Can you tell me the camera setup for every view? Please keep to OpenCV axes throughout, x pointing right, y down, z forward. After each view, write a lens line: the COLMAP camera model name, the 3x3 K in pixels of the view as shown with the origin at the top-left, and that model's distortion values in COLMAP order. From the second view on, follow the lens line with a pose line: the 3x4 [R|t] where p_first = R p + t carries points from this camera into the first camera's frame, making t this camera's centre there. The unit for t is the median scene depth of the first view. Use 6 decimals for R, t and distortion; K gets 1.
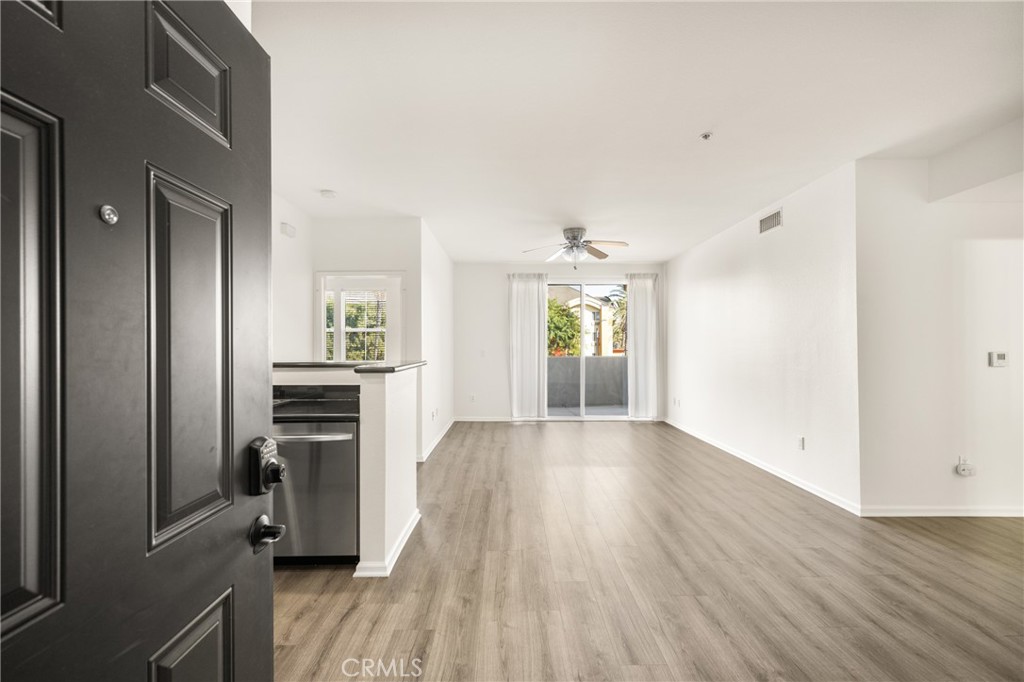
lens RADIAL K [[425.8, 0, 509.5], [0, 425.8, 342.1], [0, 0, 1]] dist [0.012076, 0.000105]
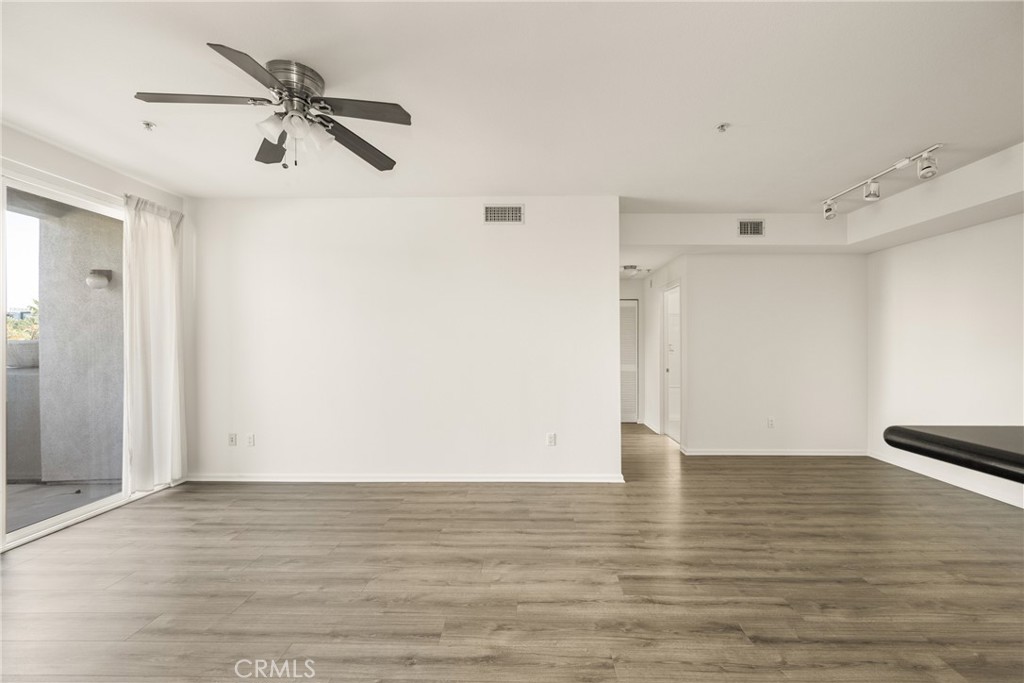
lens RADIAL K [[432.6, 0, 533.3], [0, 432.6, 340.2], [0, 0, 1]] dist [0.001639, 0.001081]
pose [[0.022156, 0.002745, 0.999751, -0.351194], [-0.009866, 0.999948, -0.002527, -0.002898], [-0.999706, -0.009807, 0.022182, 0.958529]]
